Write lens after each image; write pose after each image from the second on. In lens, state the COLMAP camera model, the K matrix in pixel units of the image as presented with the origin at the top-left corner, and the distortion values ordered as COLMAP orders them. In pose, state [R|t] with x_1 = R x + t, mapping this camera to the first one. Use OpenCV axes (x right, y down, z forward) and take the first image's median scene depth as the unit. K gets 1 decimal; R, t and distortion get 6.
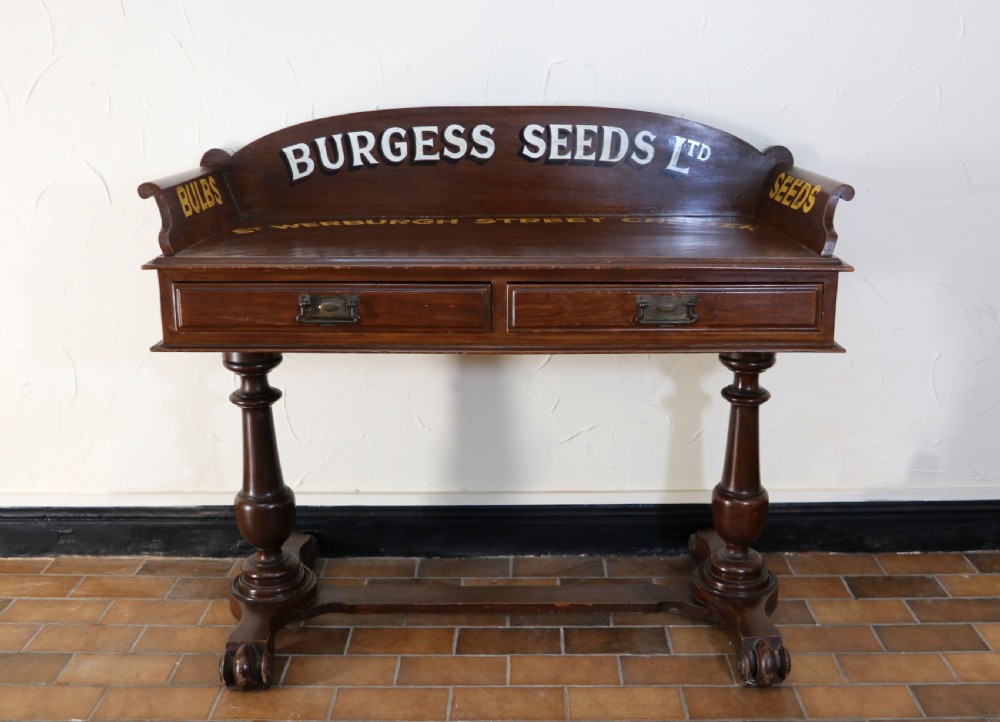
lens RADIAL K [[1077.8, 0, 527.4], [0, 1077.8, 362.0], [0, 0, 1]] dist [-0.068149, 0.000000]
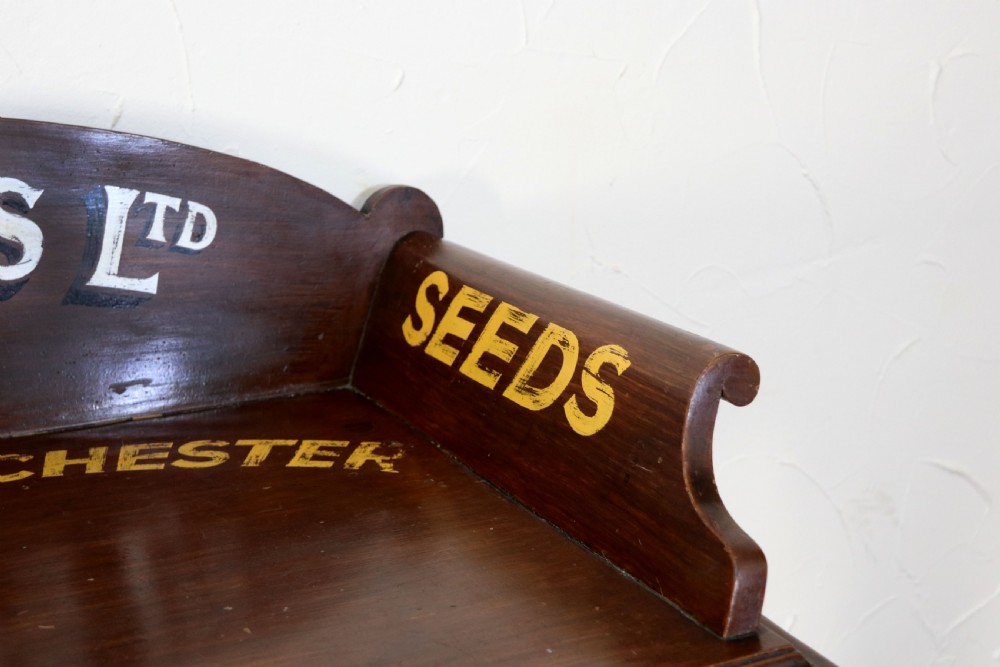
lens RADIAL K [[1441.3, 0, 497.2], [0, 1441.3, 335.8], [0, 0, 1]] dist [0.057872, 0.000000]
pose [[0.909089, -0.125051, 0.397392, 0.065131], [0.132884, 0.991100, 0.007887, -0.152663], [-0.394841, 0.045638, 0.917615, 0.546729]]
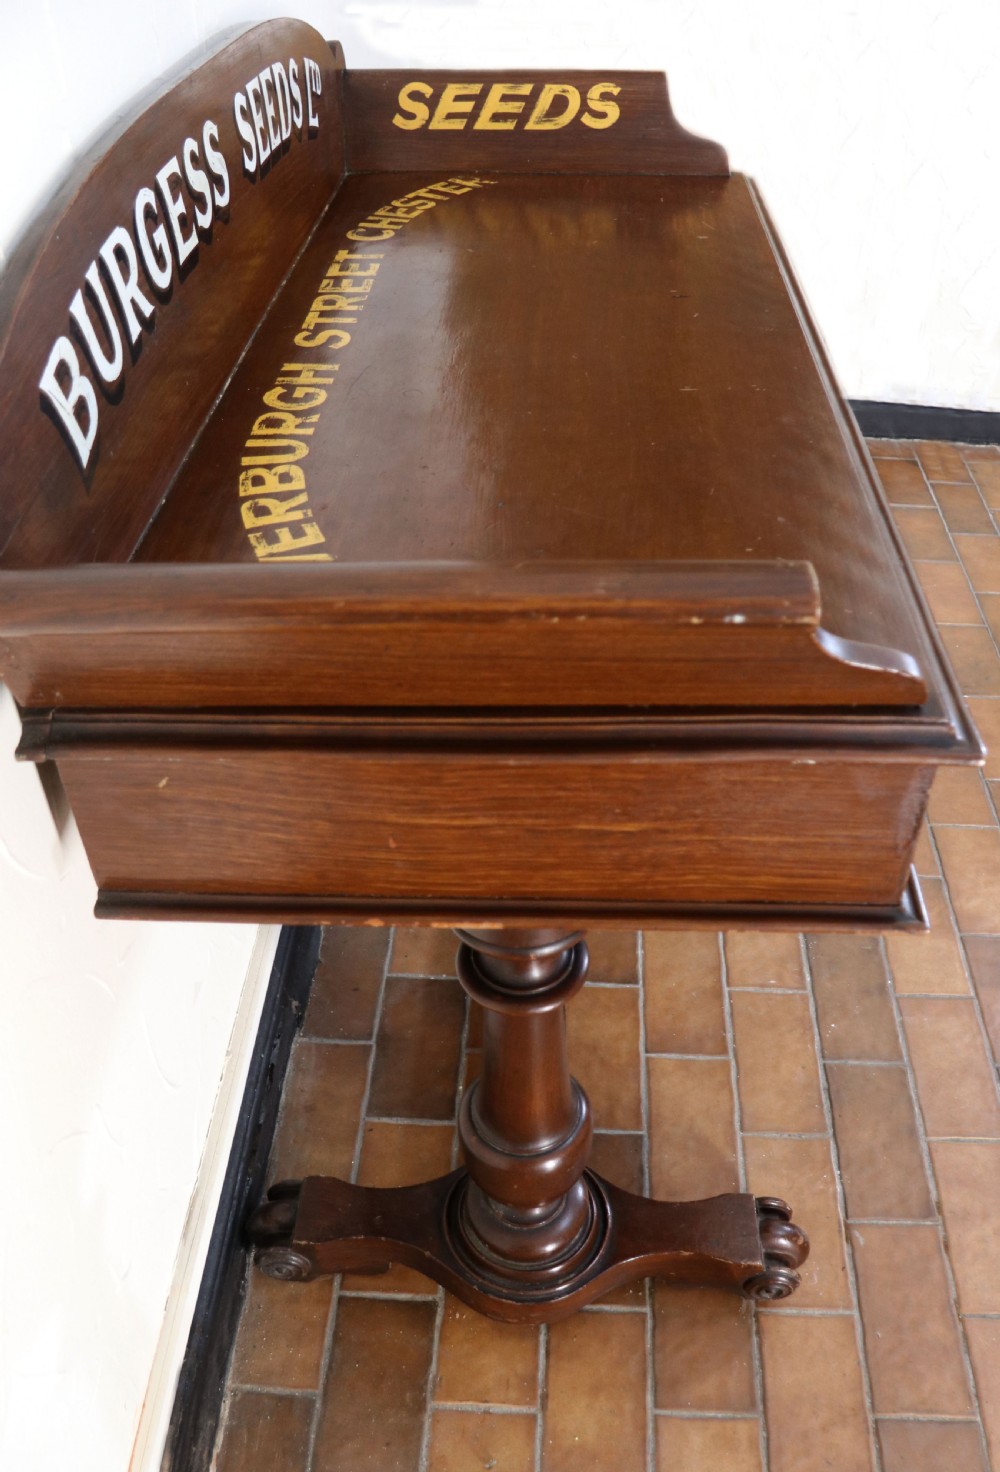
lens RADIAL K [[1244.2, 0, 557.2], [0, 1244.2, 766.9], [0, 0, 1]] dist [-0.119390, 0.000963]
pose [[0.036073, -0.650906, 0.758300, -0.518094], [0.256740, 0.739362, 0.622437, -0.283343], [-0.965807, 0.172233, 0.193785, 0.830705]]
